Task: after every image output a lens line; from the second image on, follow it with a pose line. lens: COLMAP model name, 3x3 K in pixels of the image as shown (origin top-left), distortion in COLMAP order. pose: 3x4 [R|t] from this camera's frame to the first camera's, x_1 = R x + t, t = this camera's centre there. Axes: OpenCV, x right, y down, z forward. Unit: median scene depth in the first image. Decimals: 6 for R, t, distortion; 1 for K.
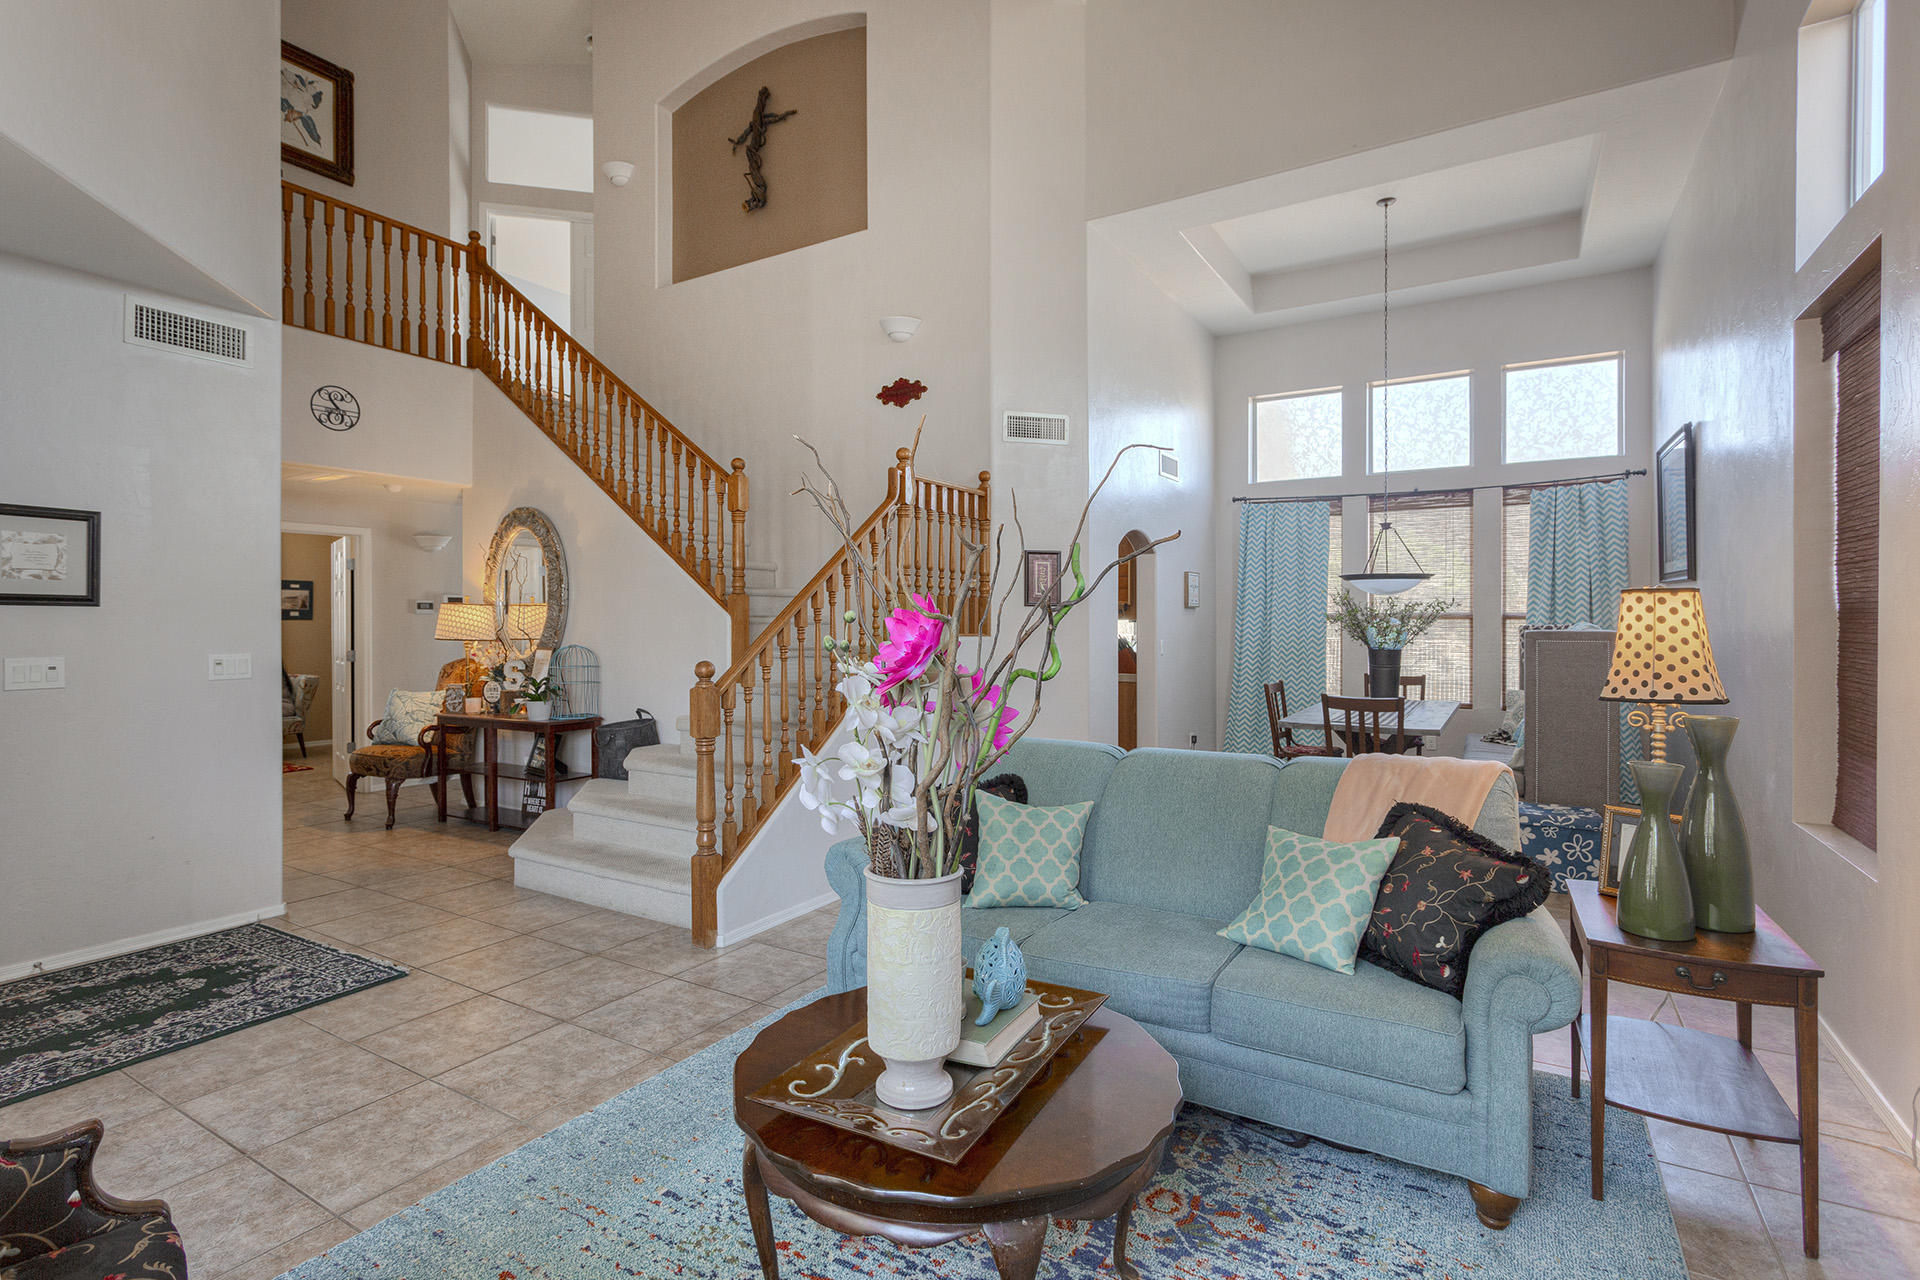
lens RADIAL K [[915.9, 0, 955.4], [0, 915.9, 618.9], [0, 0, 1]] dist [-0.000925, -0.000123]
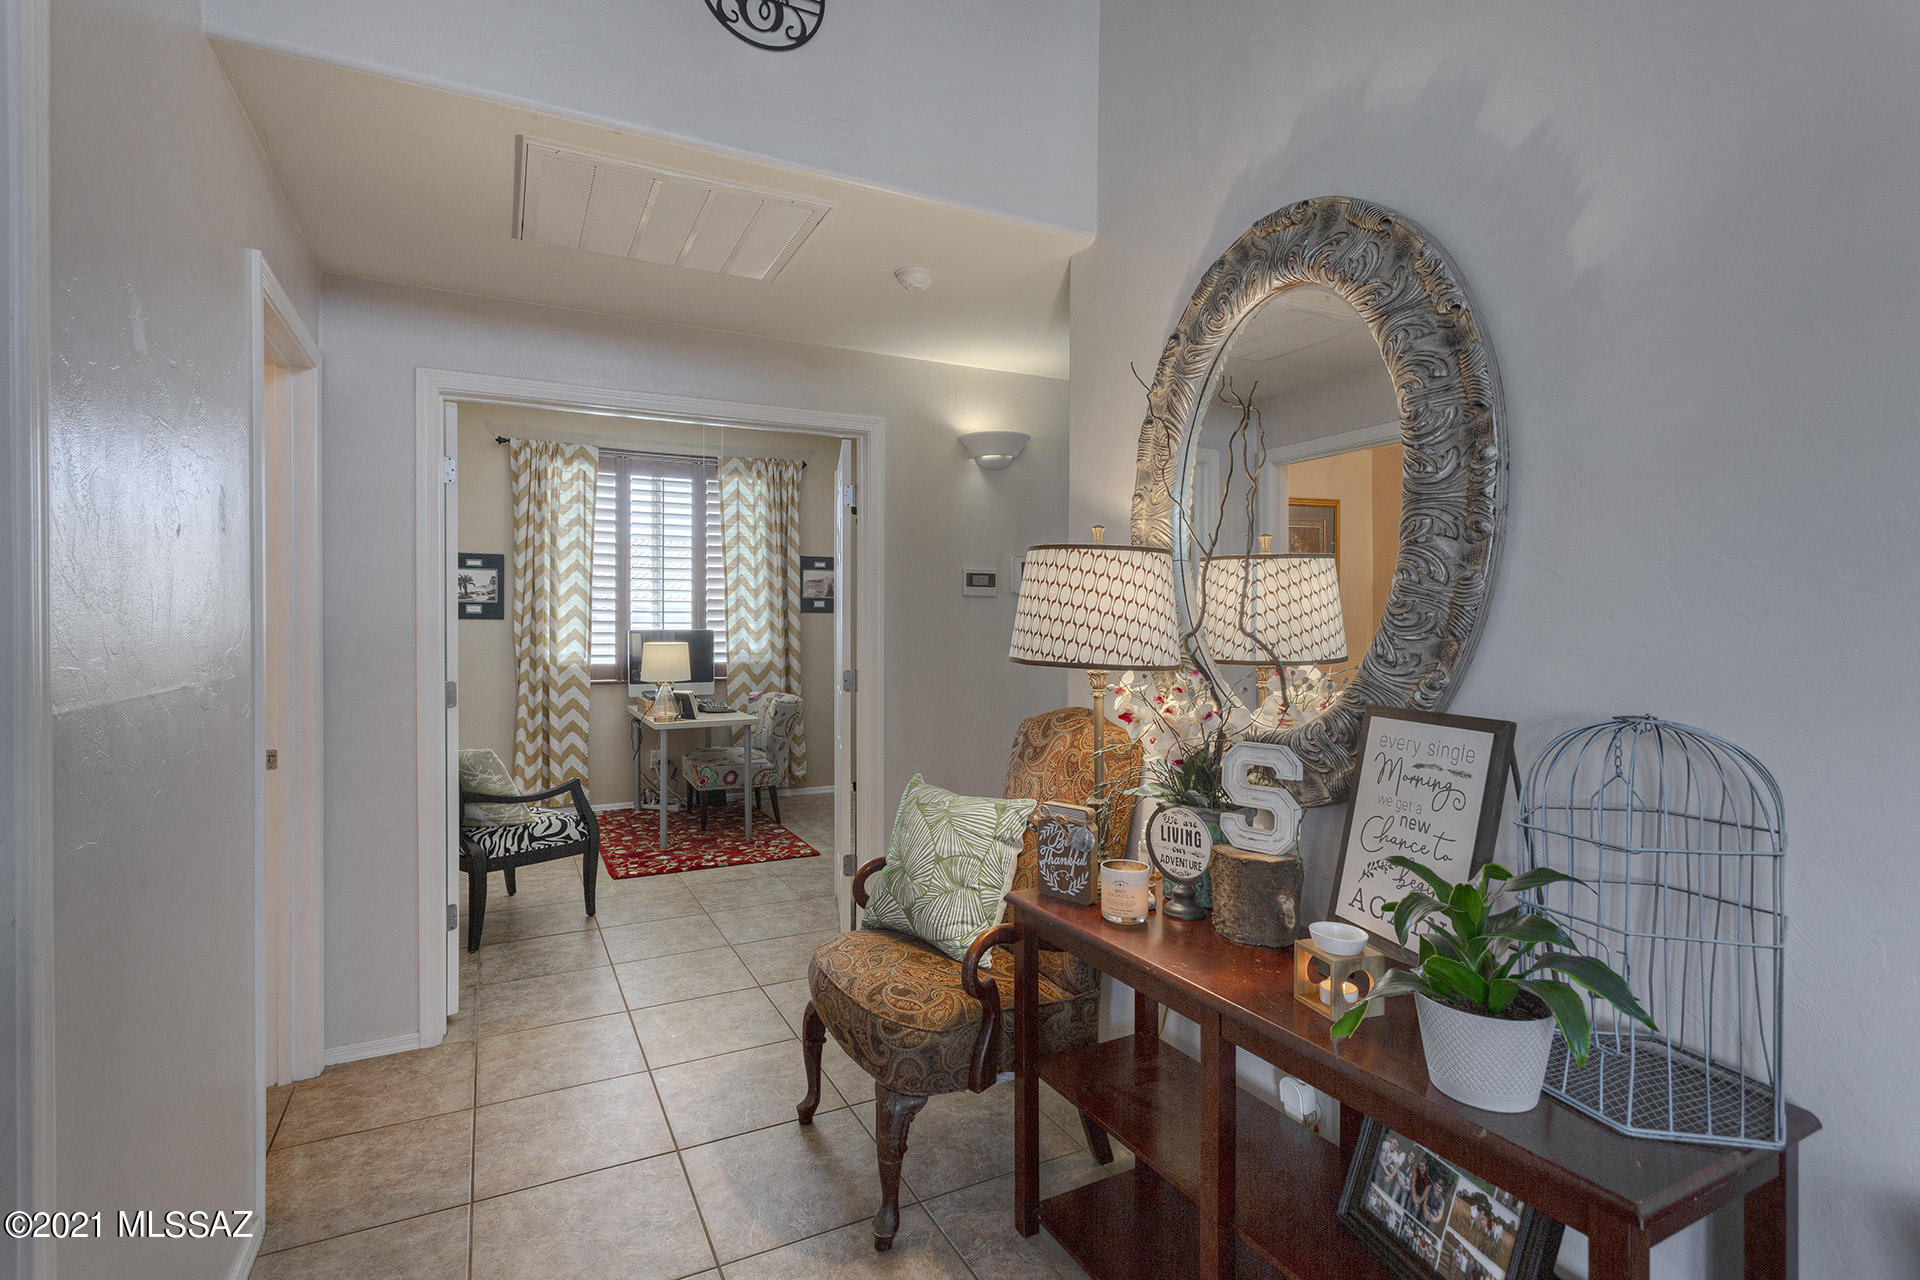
lens RADIAL K [[915.9, 0, 955.4], [0, 915.9, 618.9], [0, 0, 1]] dist [-0.000925, -0.000123]
pose [[0.852343, 0.004381, -0.522965, -0.410700], [-0.004270, 0.999990, 0.001418, 0.007190], [0.522966, 0.001025, 0.852353, 0.705793]]
